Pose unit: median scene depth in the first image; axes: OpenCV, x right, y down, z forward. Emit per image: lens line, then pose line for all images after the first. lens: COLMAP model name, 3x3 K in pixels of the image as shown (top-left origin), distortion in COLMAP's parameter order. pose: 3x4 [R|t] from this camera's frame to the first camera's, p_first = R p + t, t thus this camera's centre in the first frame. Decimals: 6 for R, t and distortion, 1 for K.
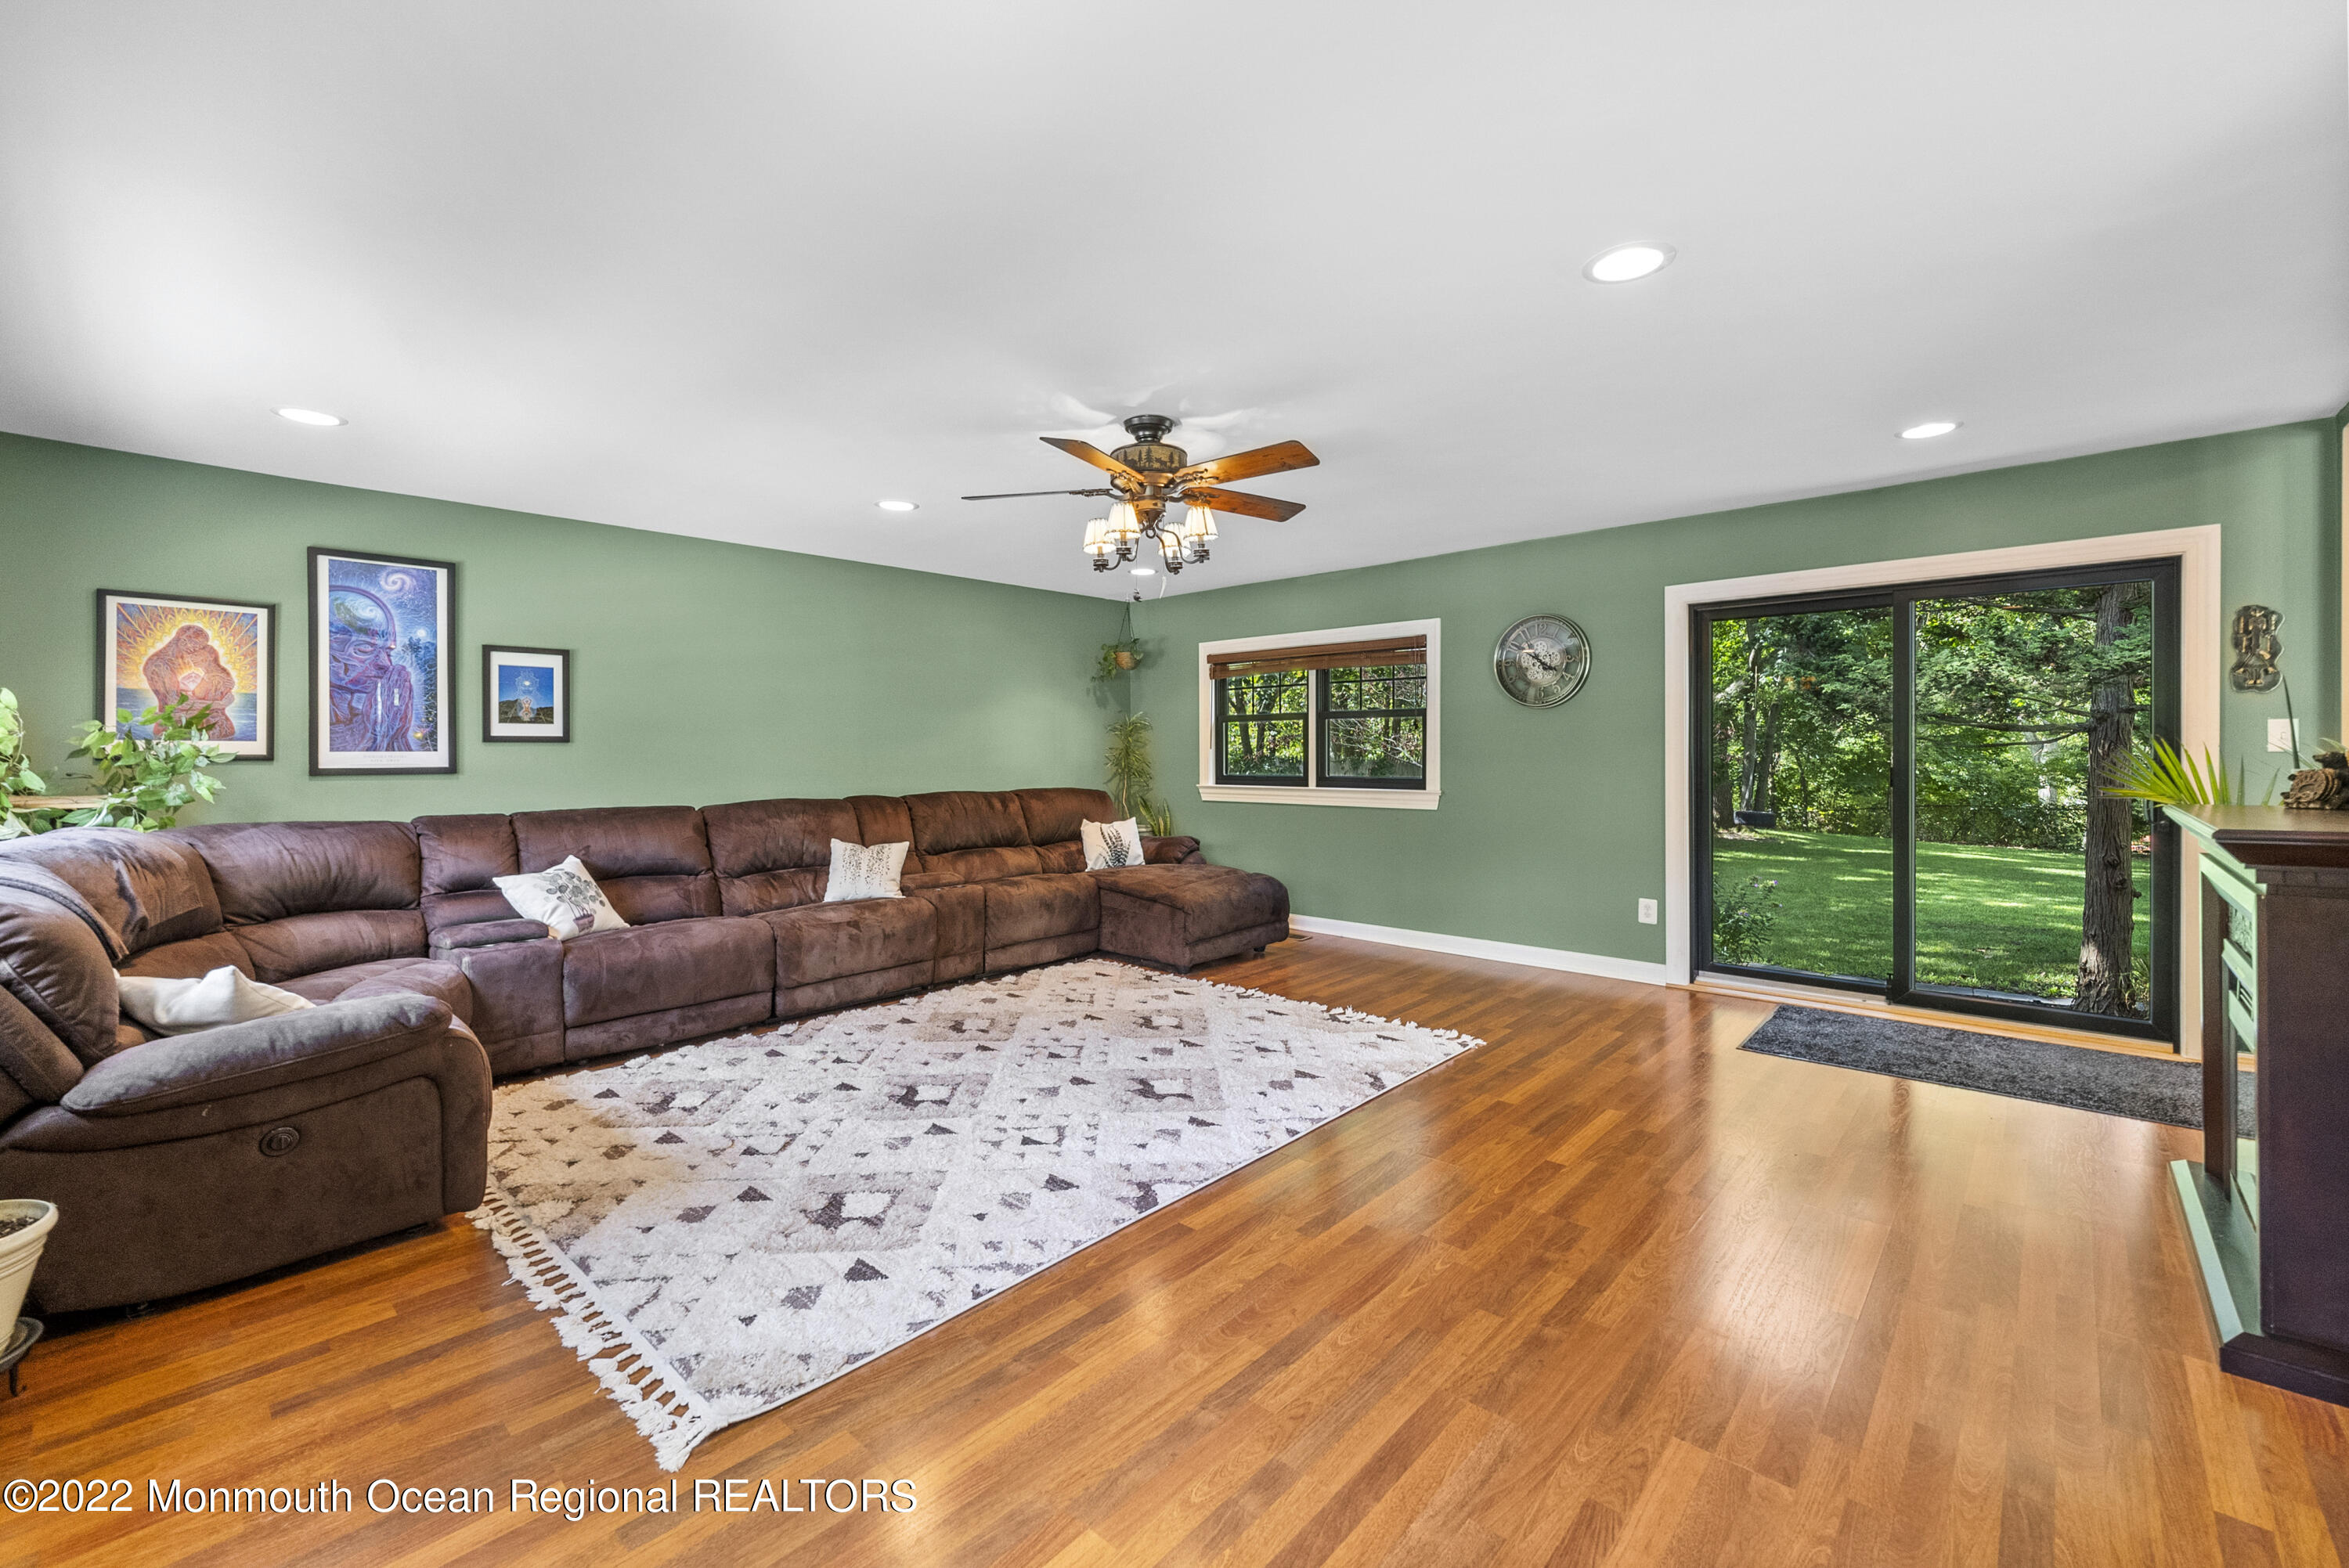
lens RADIAL K [[966.6, 0, 1171.5], [0, 966.6, 761.8], [0, 0, 1]] dist [0.000578, -0.000229]
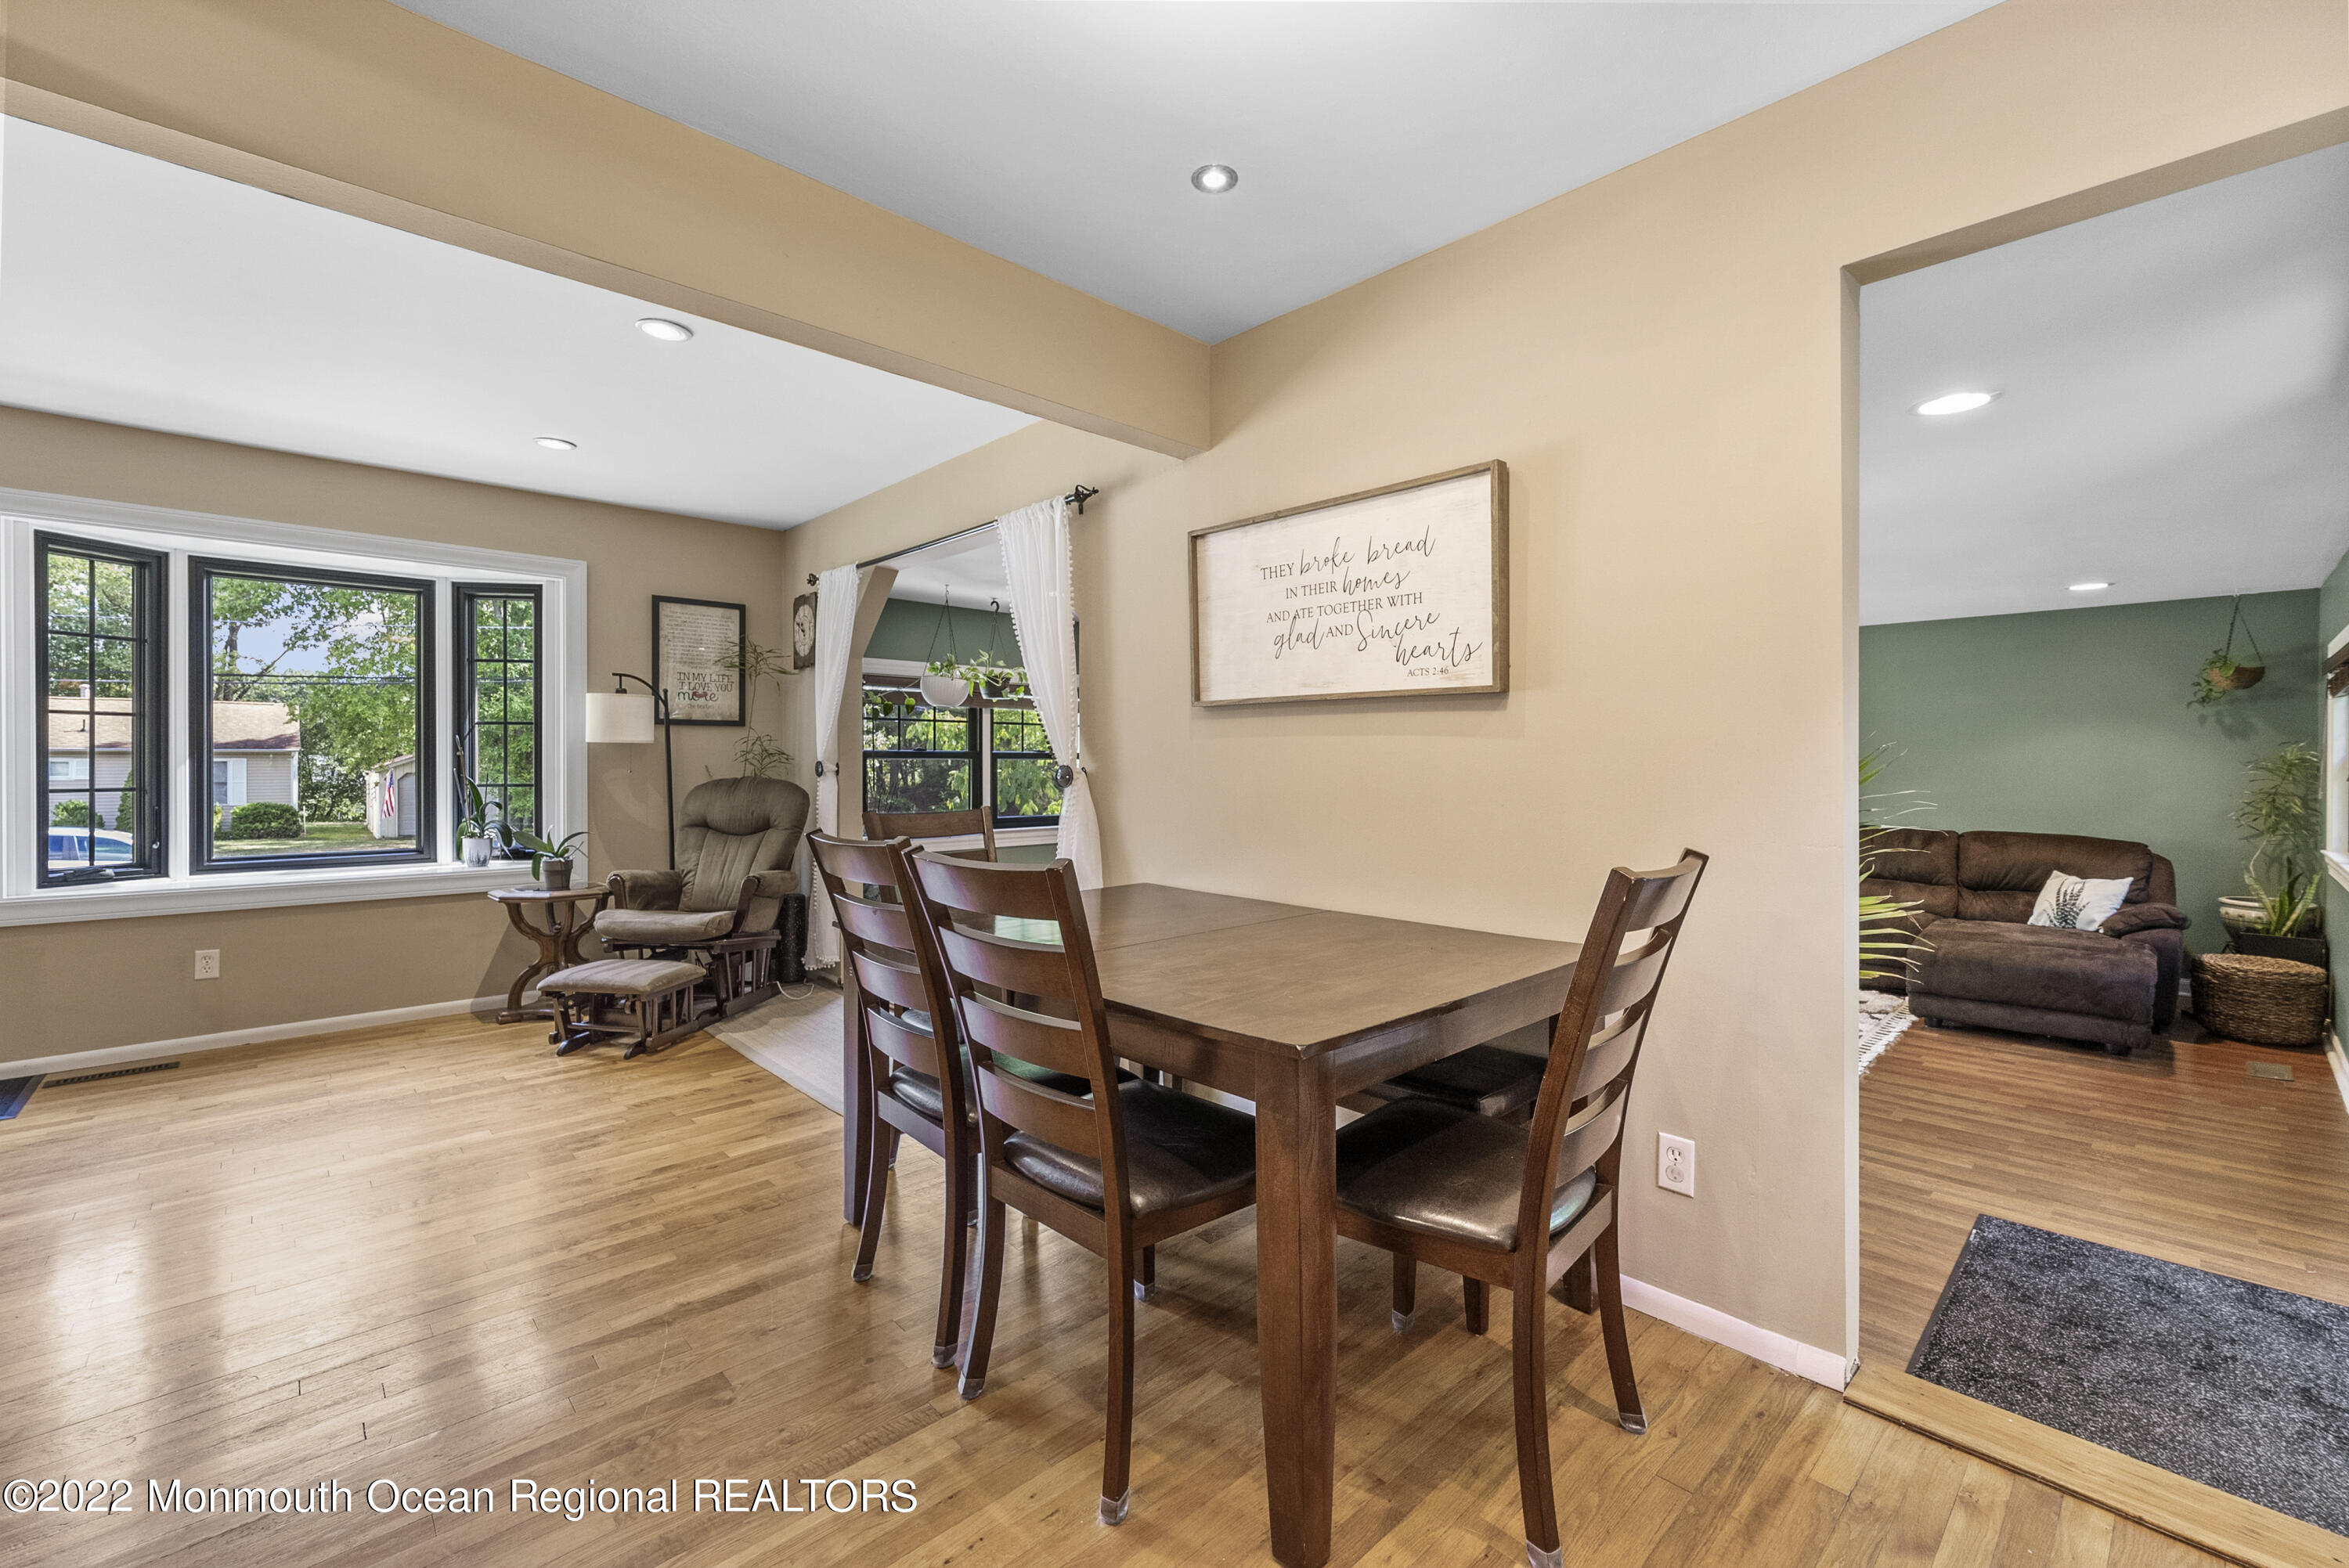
lens RADIAL K [[966.6, 0, 1171.5], [0, 966.6, 761.8], [0, 0, 1]] dist [0.000578, -0.000229]
pose [[-0.068842, 0.009242, -0.997585, 1.243598], [-0.015638, 0.999824, 0.010342, -0.054395], [0.997505, 0.016312, -0.068685, 0.361821]]
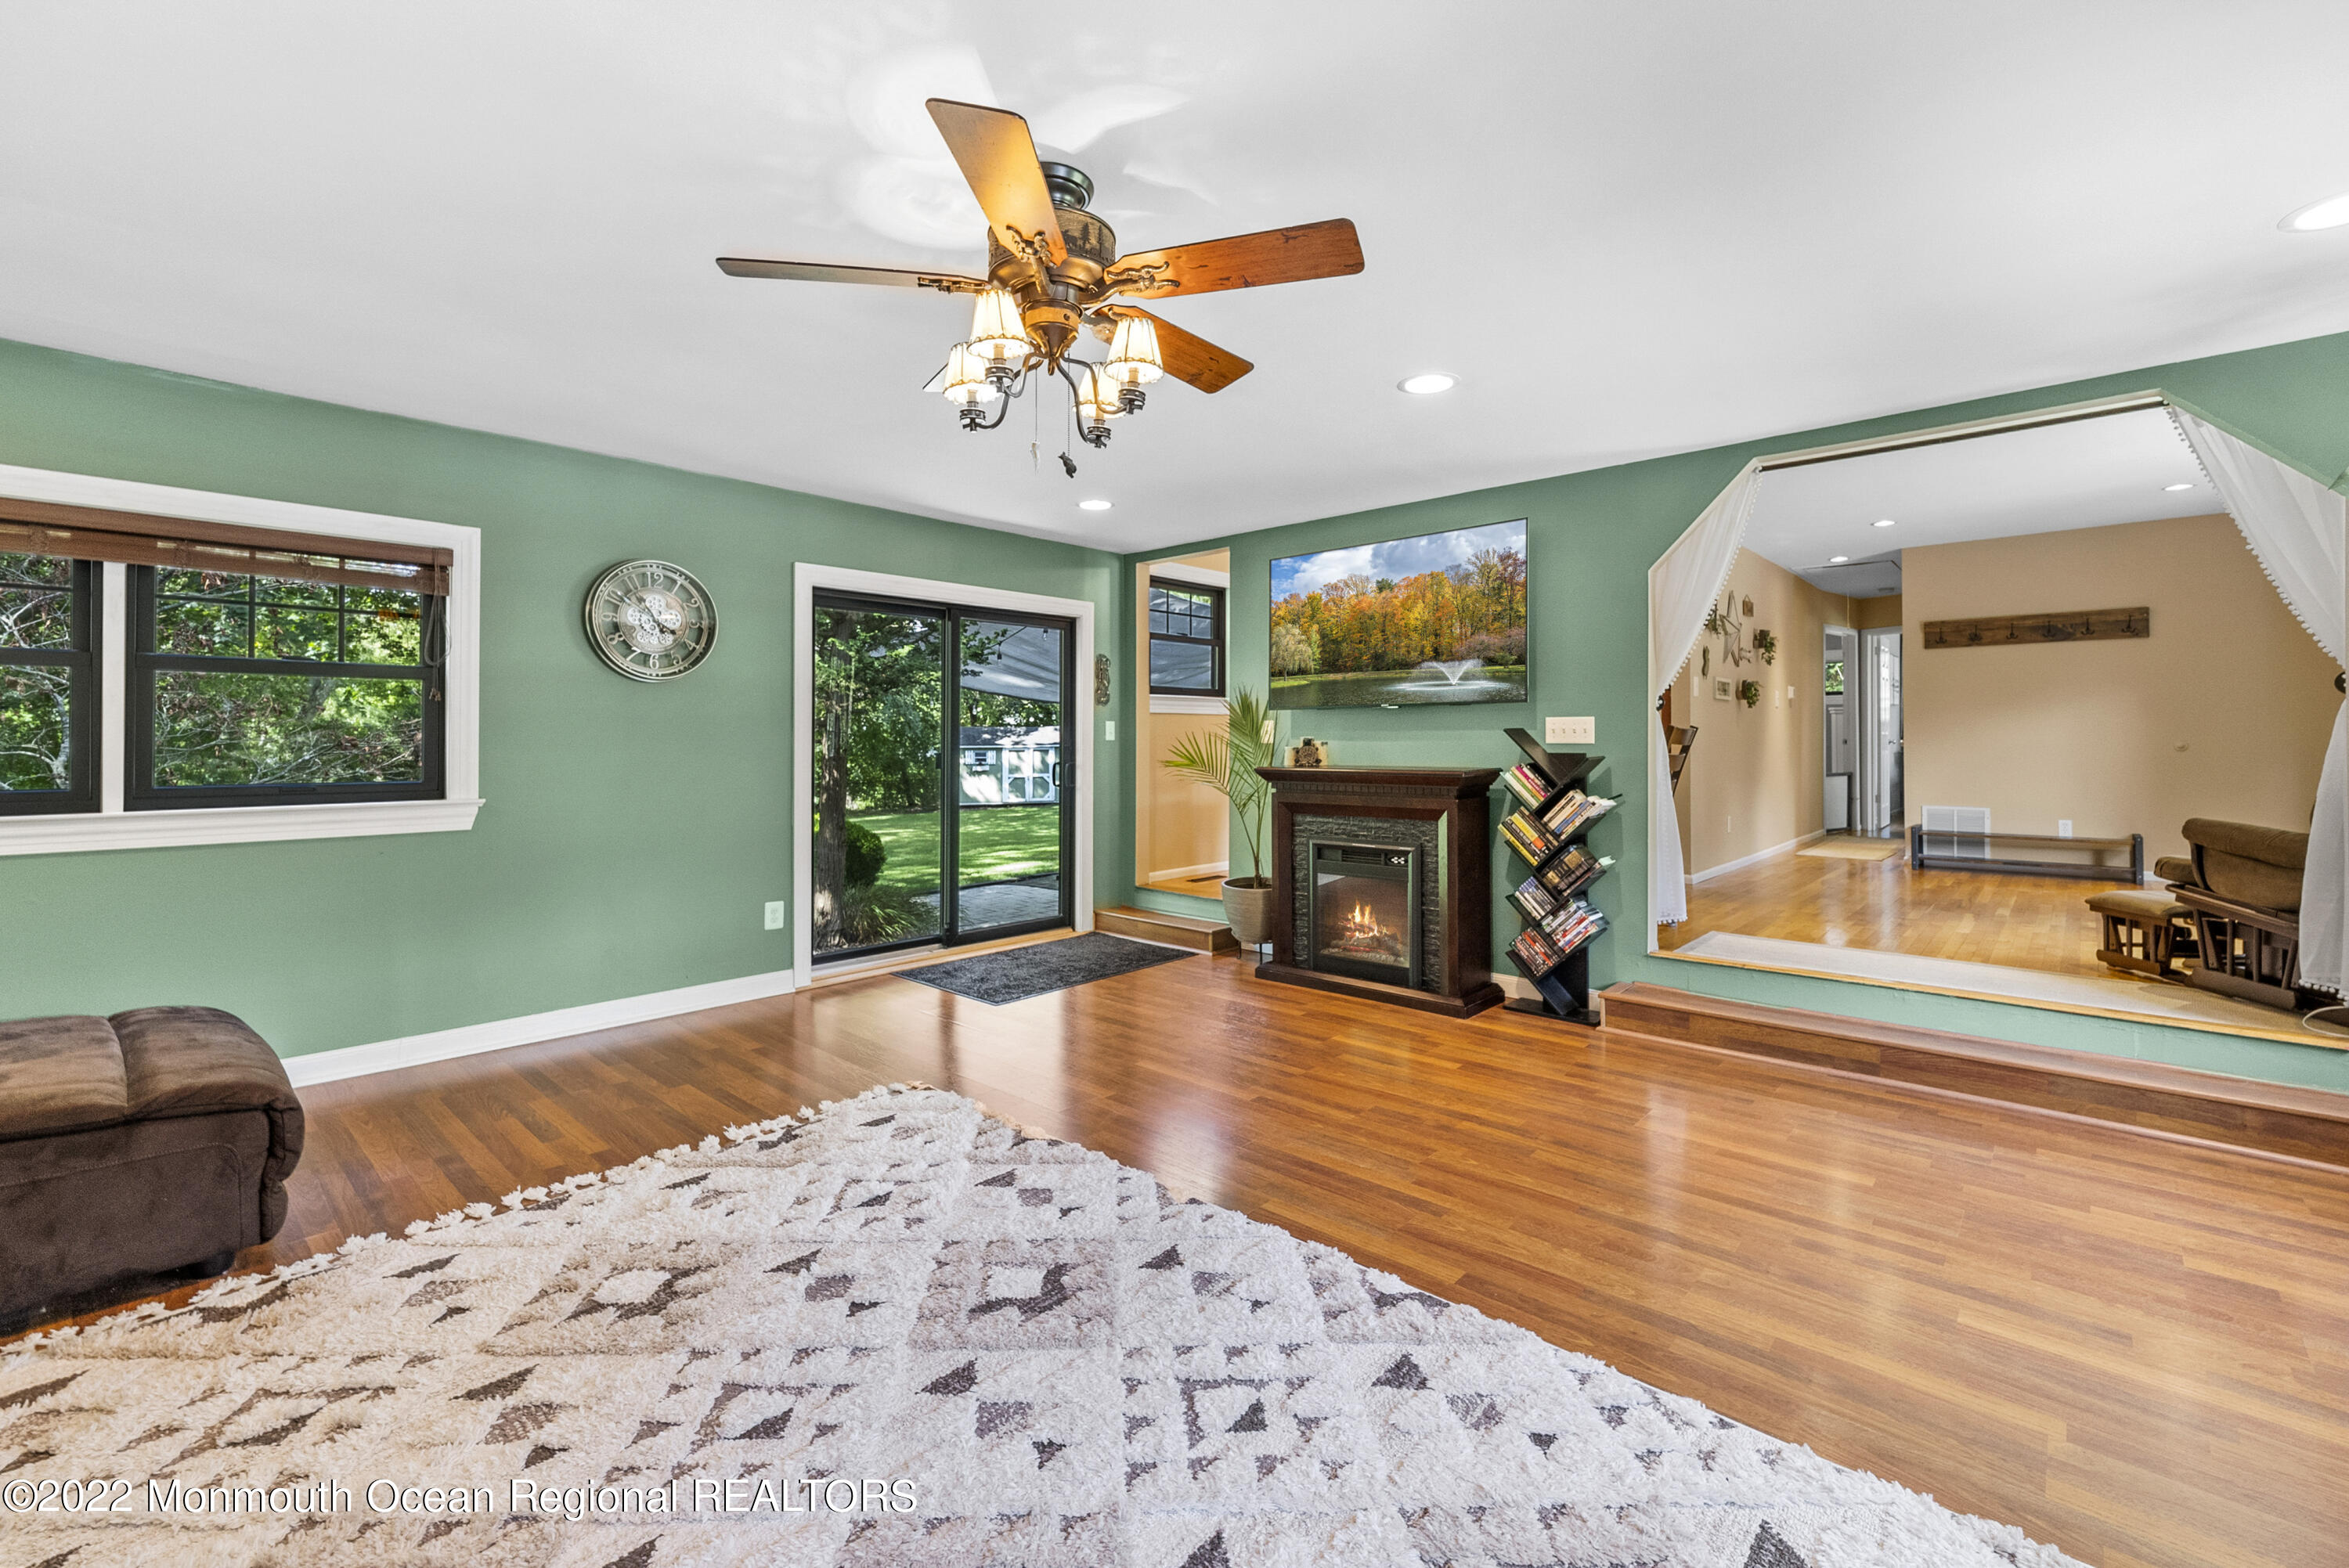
lens RADIAL K [[991.6, 0, 1166.3], [0, 991.6, 745.3], [0, 0, 1]] dist [-0.002064, -0.000180]
pose [[-0.001281, 0.002605, 0.999996, -0.492403], [0.015225, 0.999881, -0.002585, 0.003990], [-0.999883, 0.015221, -0.001321, 0.716630]]
